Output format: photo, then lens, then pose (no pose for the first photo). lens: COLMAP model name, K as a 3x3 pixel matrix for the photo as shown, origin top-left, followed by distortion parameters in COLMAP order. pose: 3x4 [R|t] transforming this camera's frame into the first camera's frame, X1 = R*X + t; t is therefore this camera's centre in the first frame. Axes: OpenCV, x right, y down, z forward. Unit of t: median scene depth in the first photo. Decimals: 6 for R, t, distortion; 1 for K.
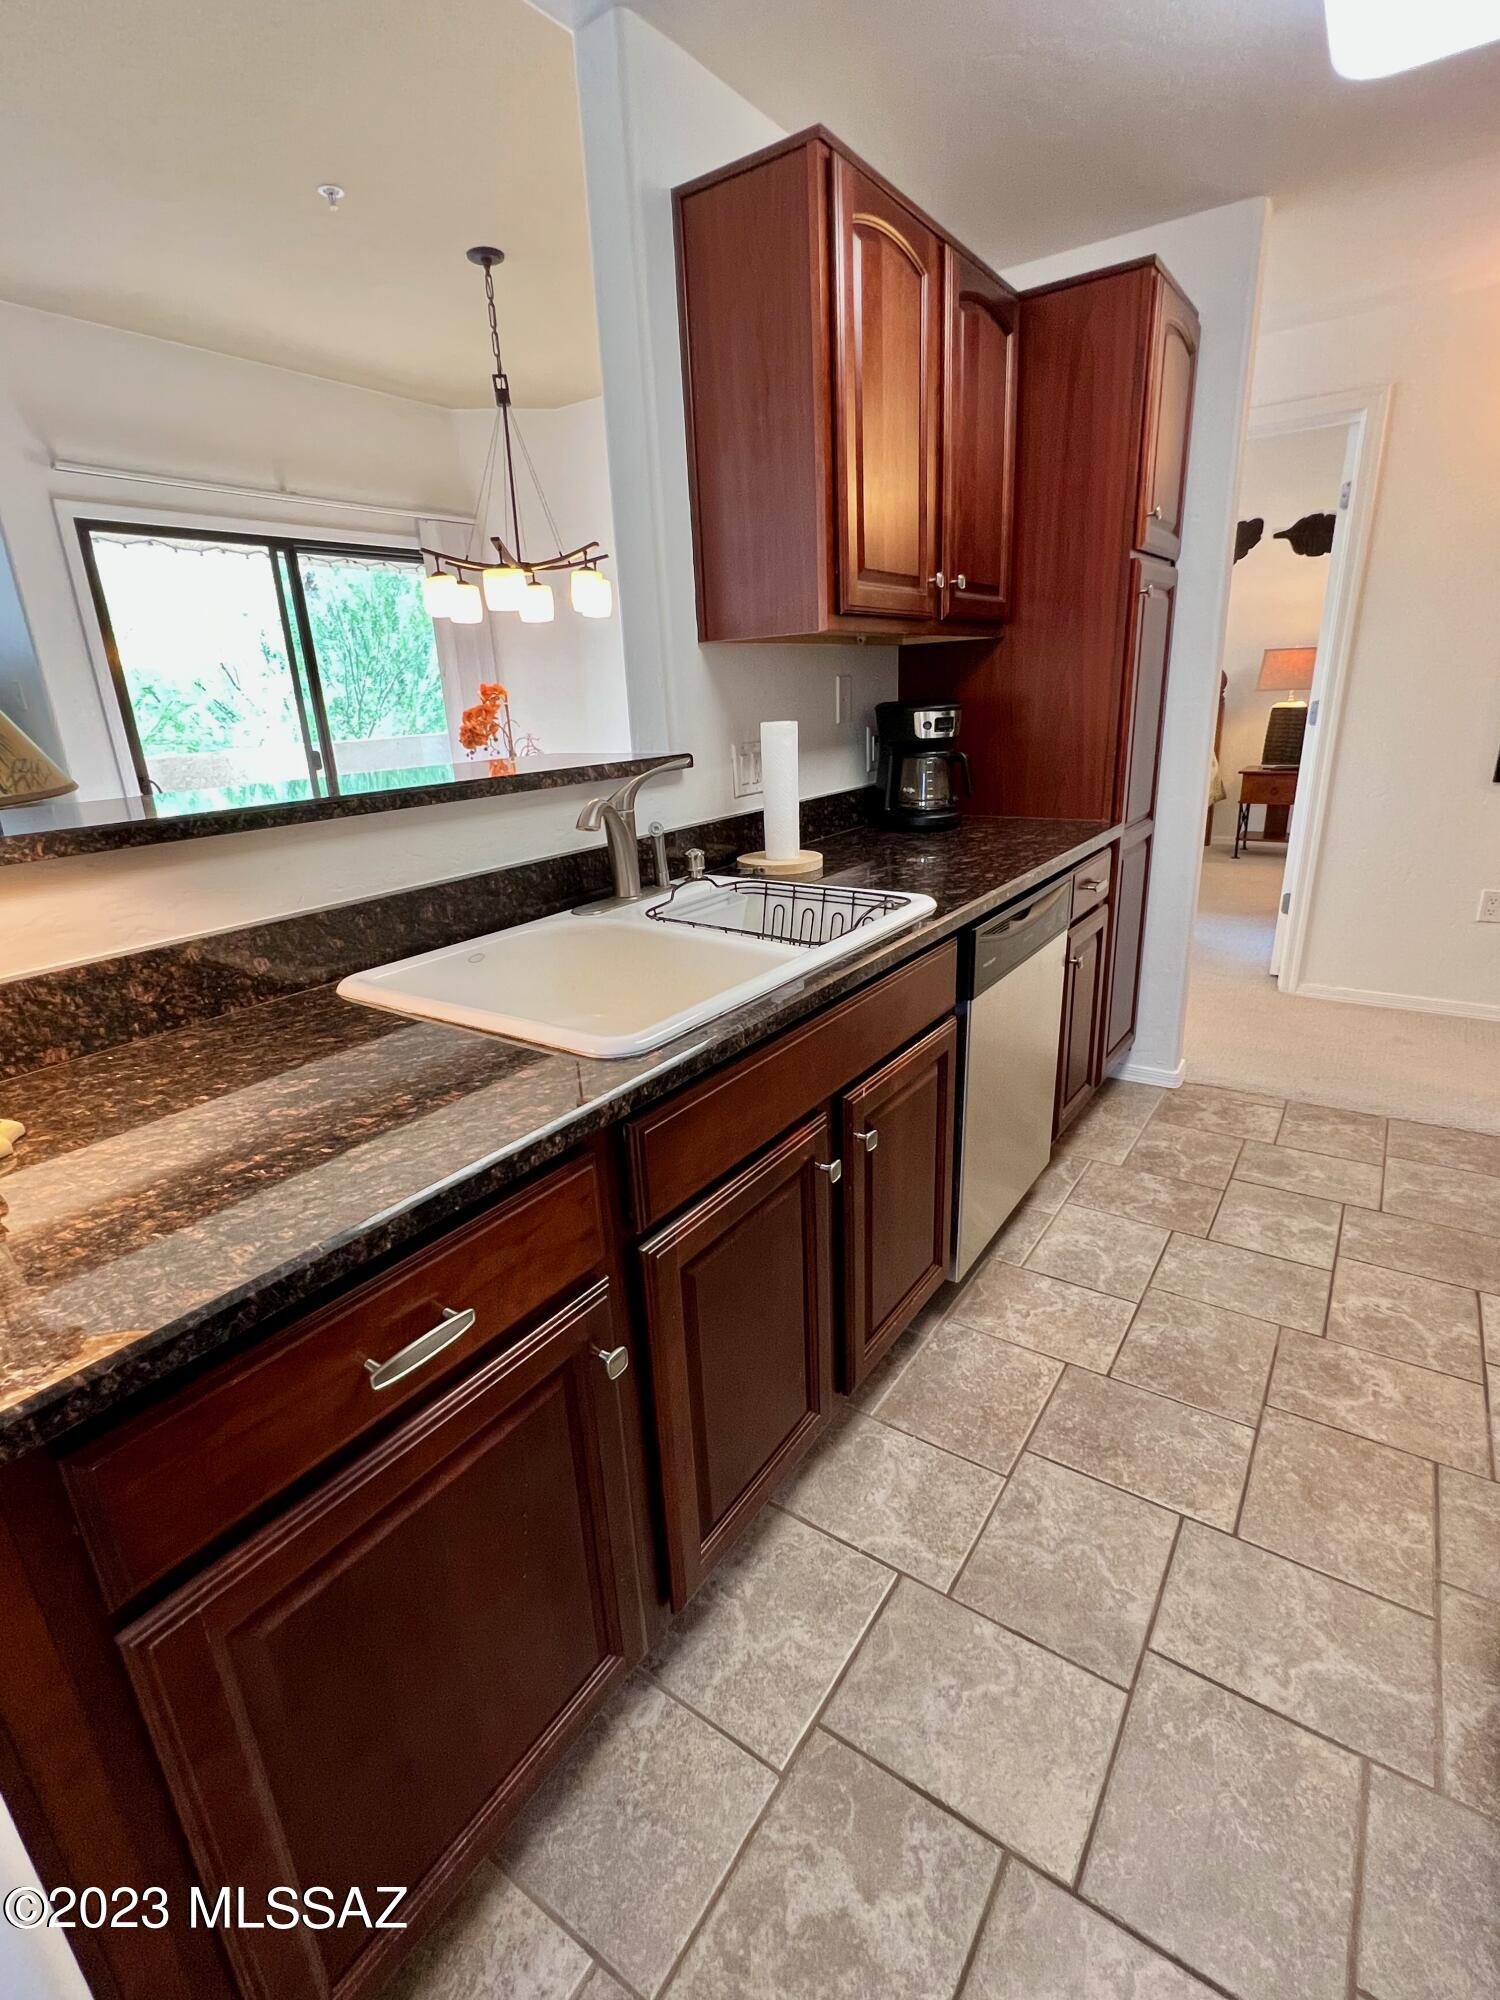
lens RADIAL K [[930.6, 0, 751.4], [0, 930.6, 1000.7], [0, 0, 1]] dist [-0.000206, -0.000191]
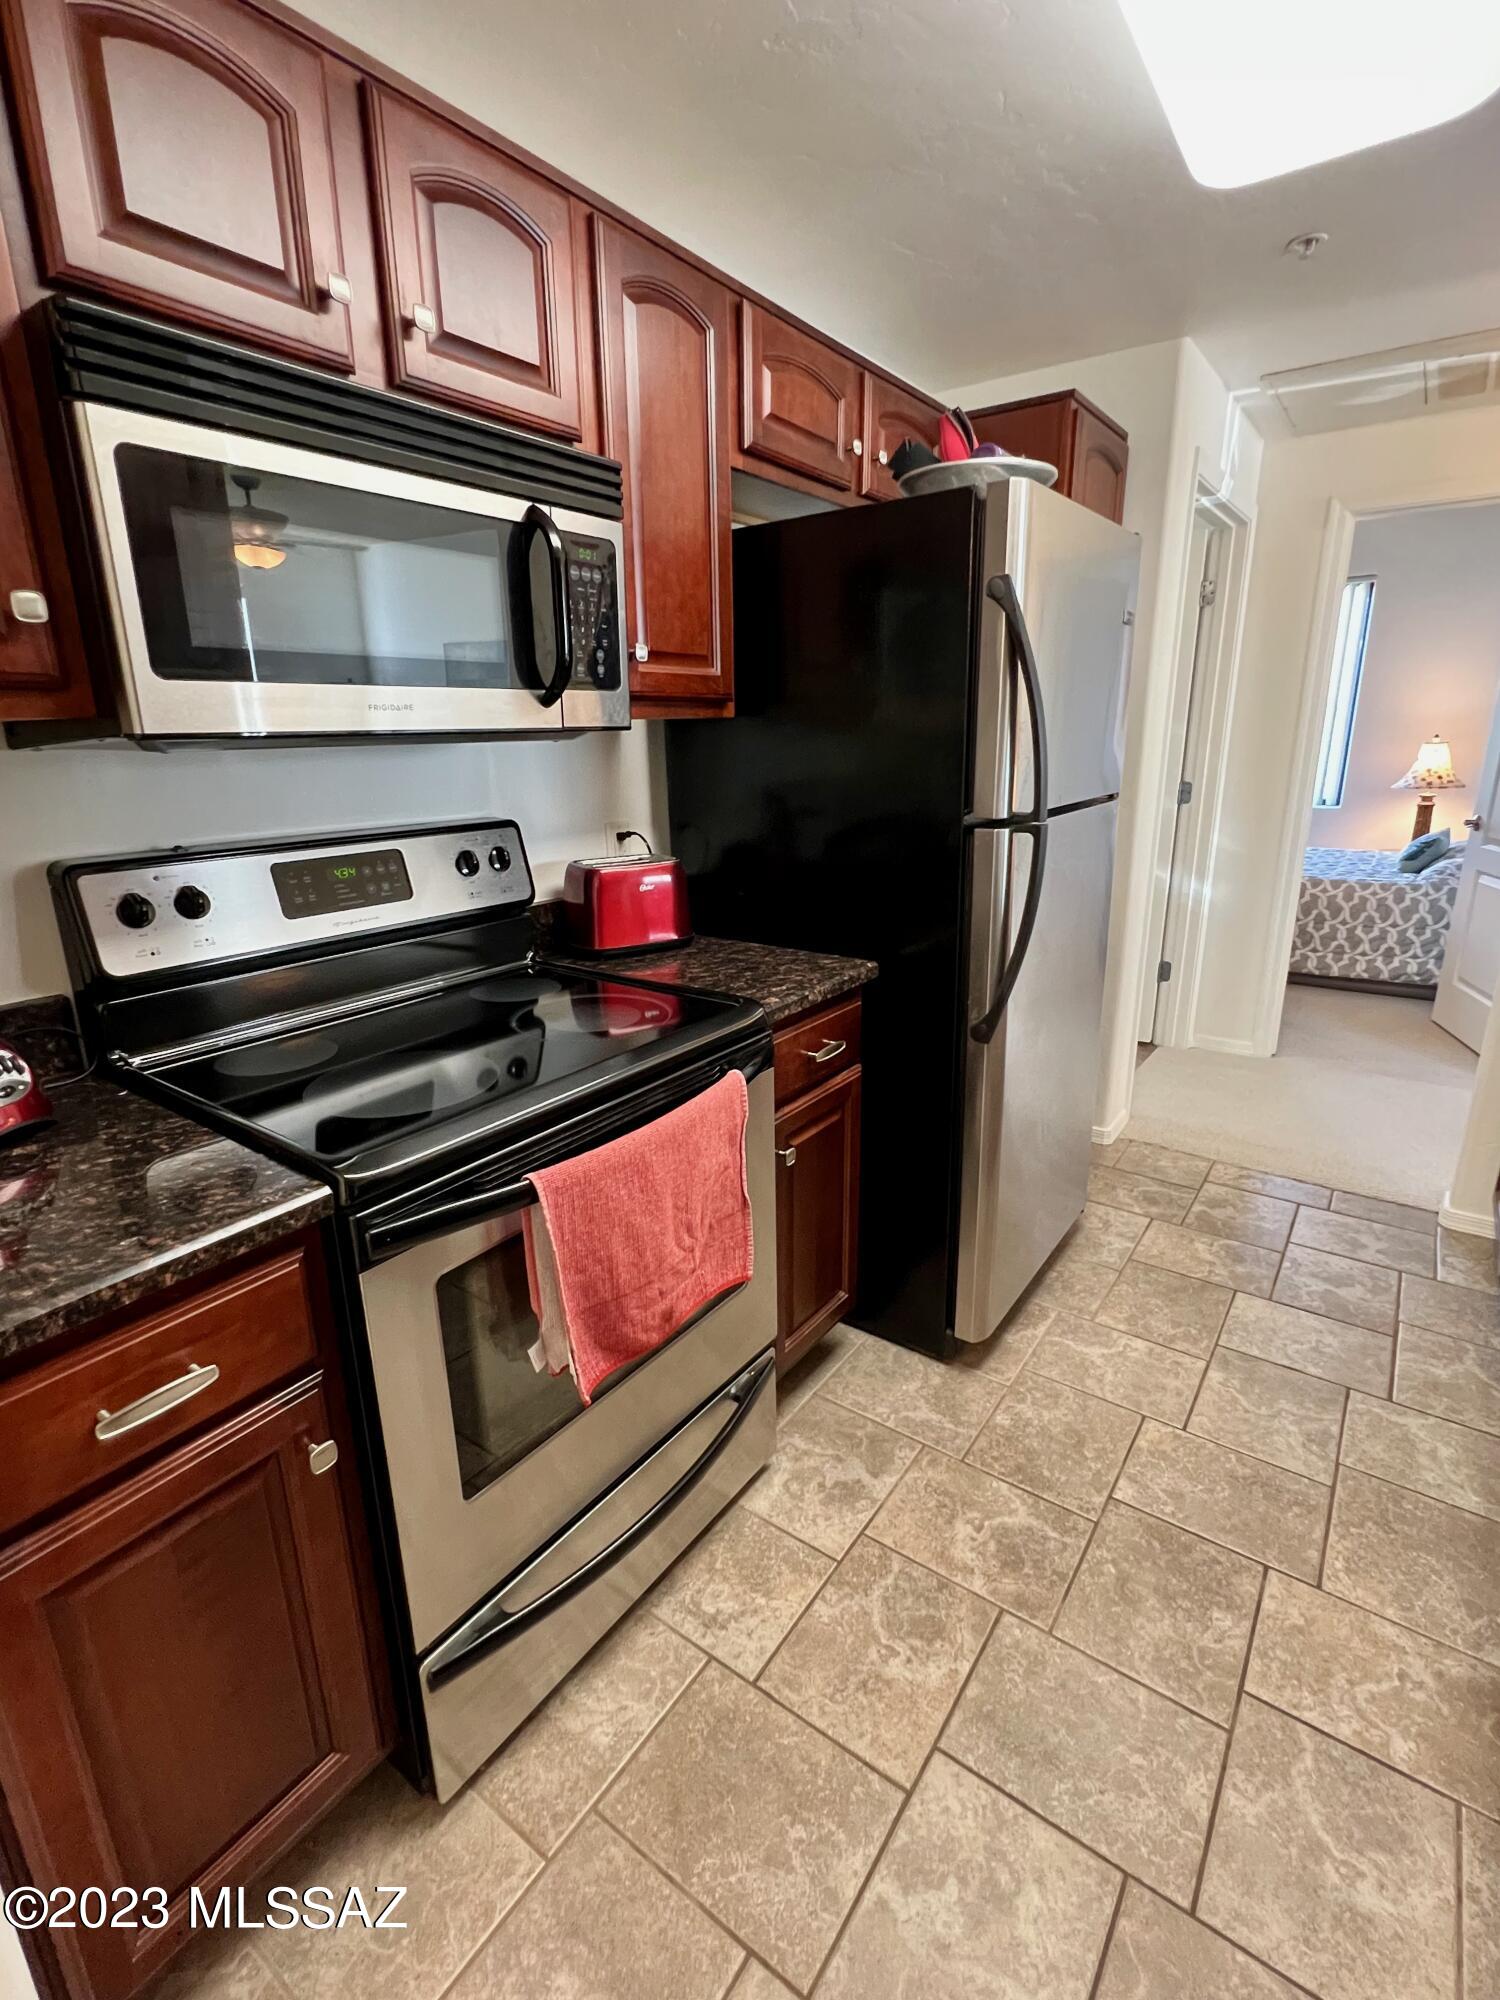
lens RADIAL K [[930.6, 0, 750.3], [0, 930.6, 992.7], [0, 0, 1]] dist [-0.000206, -0.000191]
pose [[-0.998143, 0.047613, 0.037990, 0.860398], [0.060736, 0.825247, 0.561497, -0.598276], [-0.004616, 0.562762, -0.826606, 1.512170]]
